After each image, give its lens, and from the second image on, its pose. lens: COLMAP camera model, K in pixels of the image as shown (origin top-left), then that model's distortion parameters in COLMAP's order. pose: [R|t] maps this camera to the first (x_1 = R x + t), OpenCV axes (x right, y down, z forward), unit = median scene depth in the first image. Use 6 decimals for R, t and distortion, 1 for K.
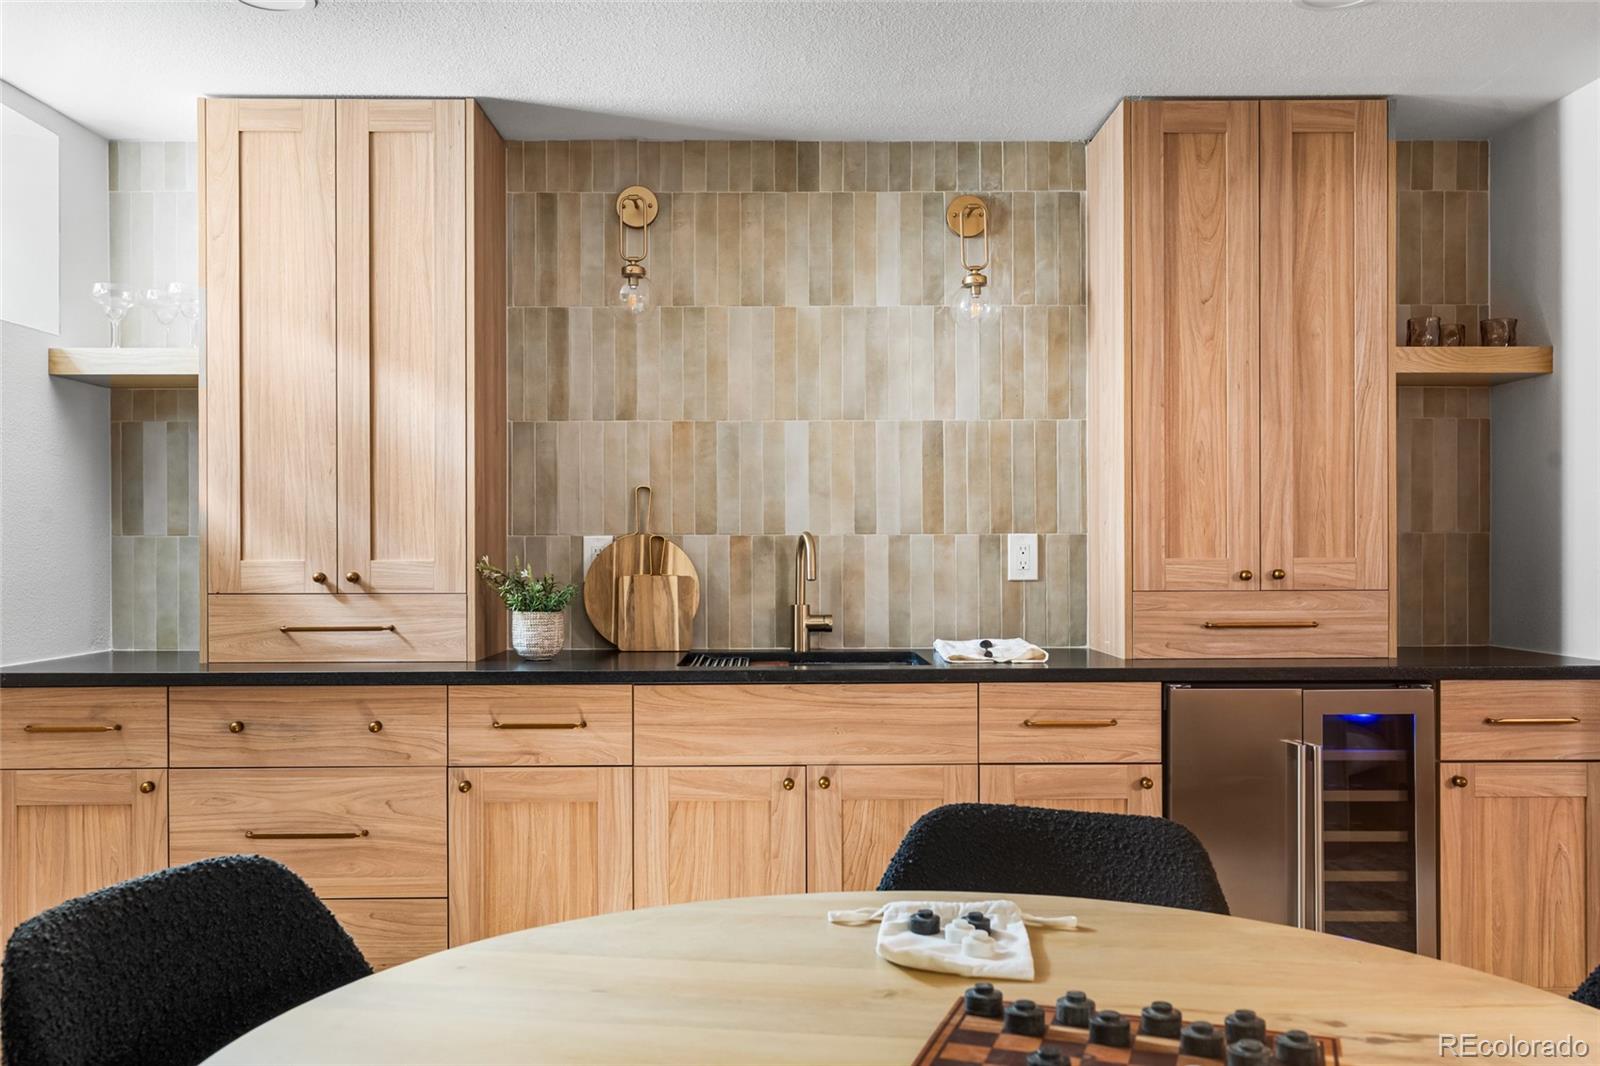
lens RADIAL K [[1395.9, 0, 822.0], [0, 1395.9, 553.8], [0, 0, 1]] dist [-0.004599, -0.000191]
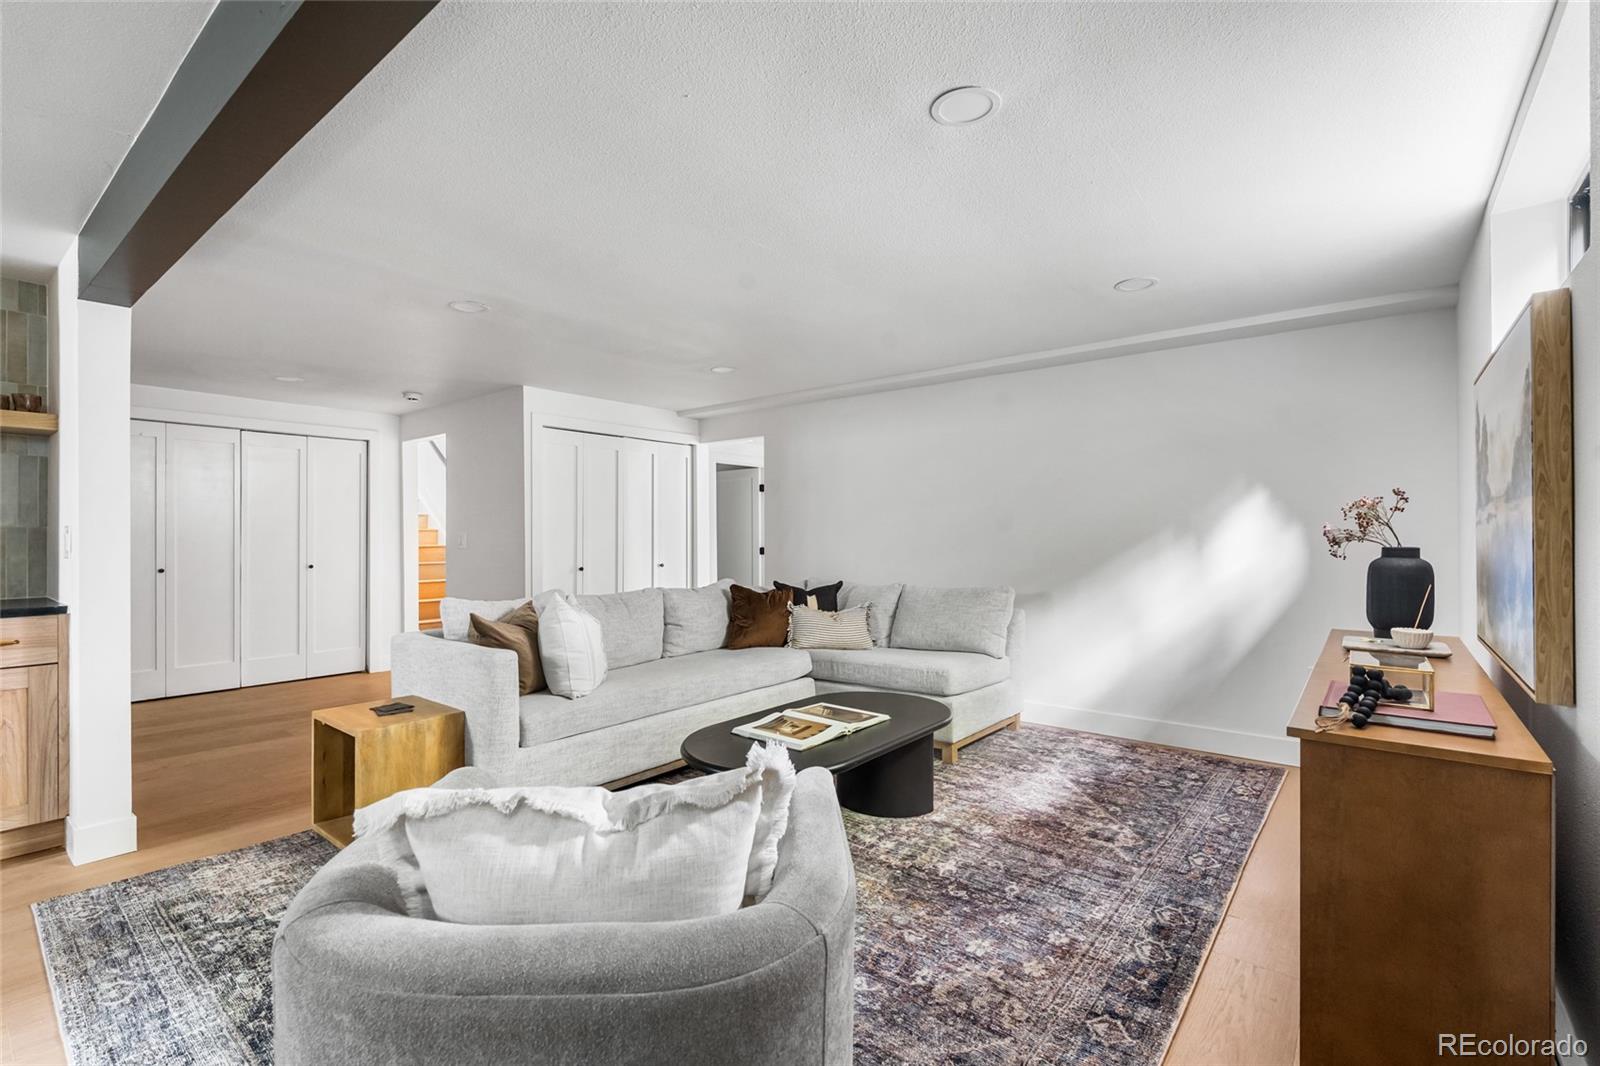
lens RADIAL K [[711.0, 0, 807.8], [0, 711.0, 533.6], [0, 0, 1]] dist [-0.003247, -0.001005]
pose [[0.630438, 0.004487, 0.776227, 0.432431], [0.004676, 0.999943, -0.009577, 0.004371], [-0.776226, 0.009667, 0.630381, -0.215759]]
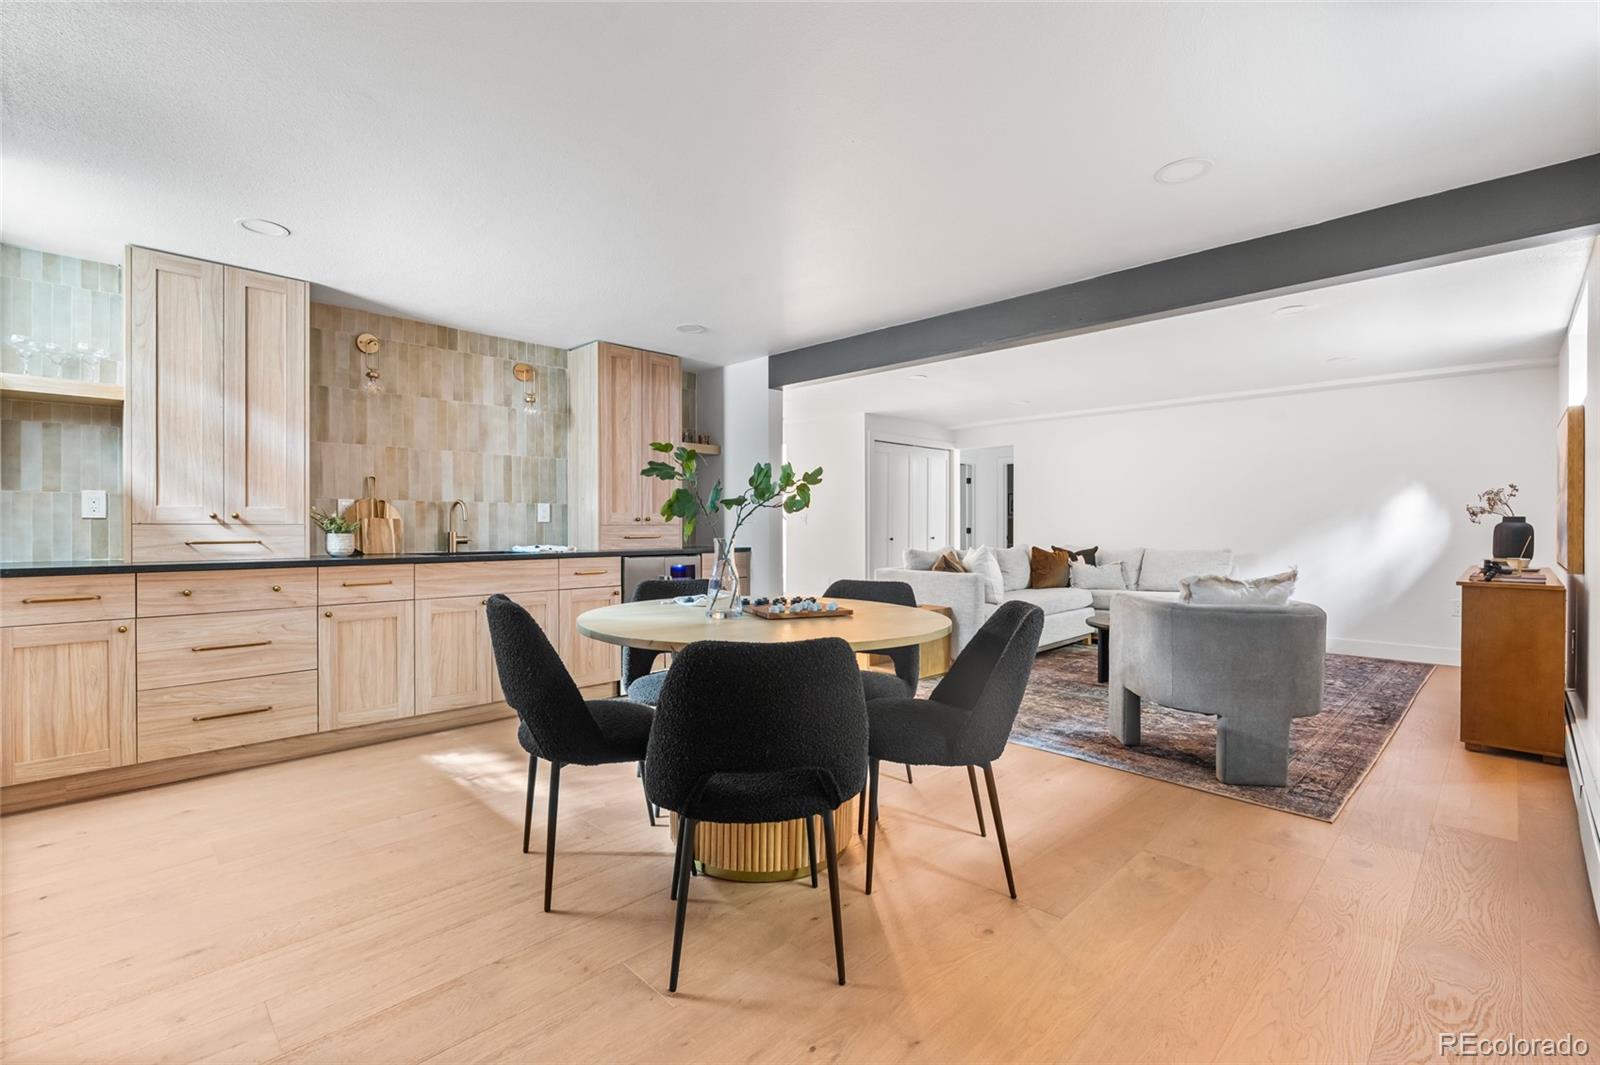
lens RADIAL K [[711.0, 0, 795.7], [0, 711.0, 526.8], [0, 0, 1]] dist [-0.003247, -0.001005]
pose [[0.715638, 0.002772, 0.698466, -0.460688], [0.001287, 0.999985, -0.005288, 0.037860], [-0.698470, 0.004683, 0.715624, -0.237376]]
